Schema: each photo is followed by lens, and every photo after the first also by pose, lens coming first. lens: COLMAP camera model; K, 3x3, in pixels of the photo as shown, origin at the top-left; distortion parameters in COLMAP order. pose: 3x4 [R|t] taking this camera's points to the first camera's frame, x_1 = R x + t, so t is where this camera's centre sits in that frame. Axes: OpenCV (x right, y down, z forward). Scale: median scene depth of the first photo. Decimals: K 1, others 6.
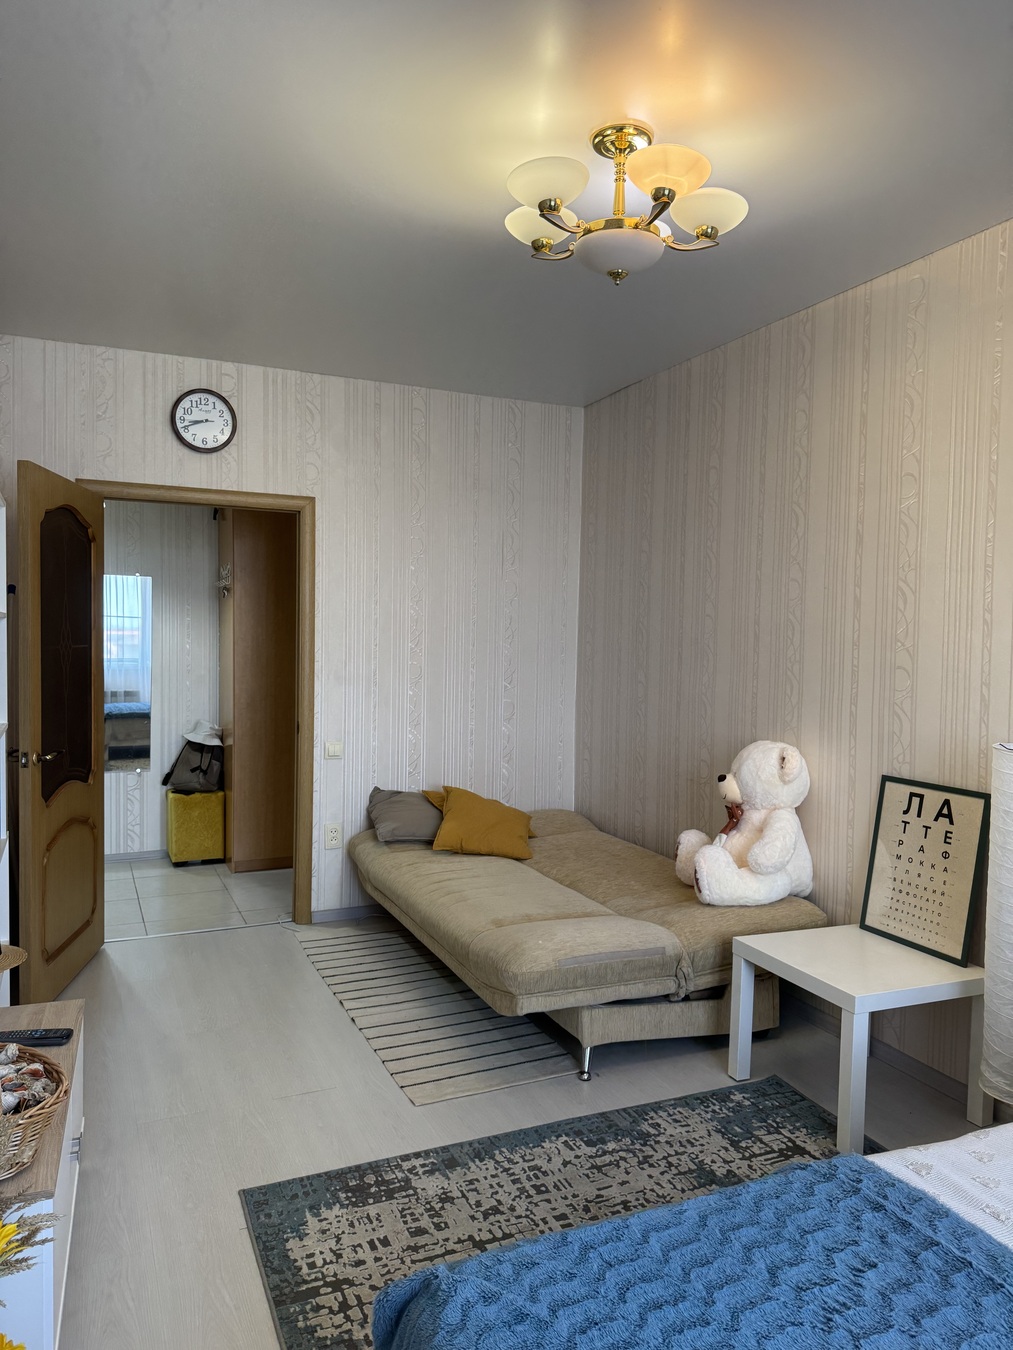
lens RADIAL K [[962.4, 0, 508.9], [0, 962.4, 677.2], [0, 0, 1]] dist [0.047333, -0.052476]
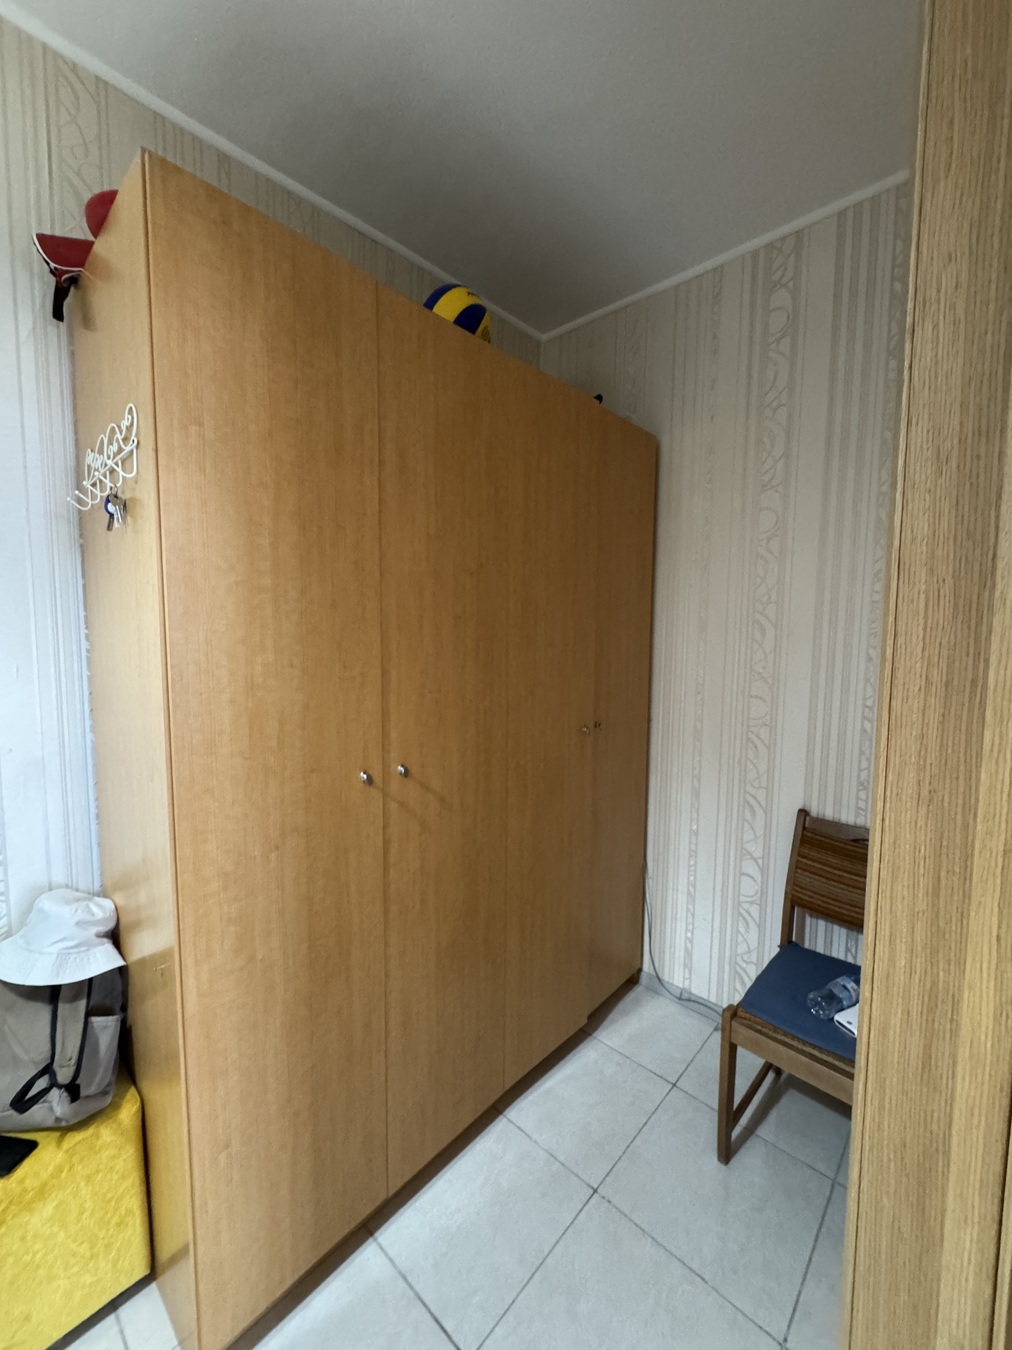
lens RADIAL K [[543.2, 0, 507.1], [0, 543.2, 675.4], [0, 0, 1]] dist [-0.000153, 0.000003]
pose [[0.919378, -0.041779, 0.391151, -0.730658], [0.024901, 0.998531, 0.048124, -0.126449], [-0.392587, -0.034504, 0.919068, 2.323087]]
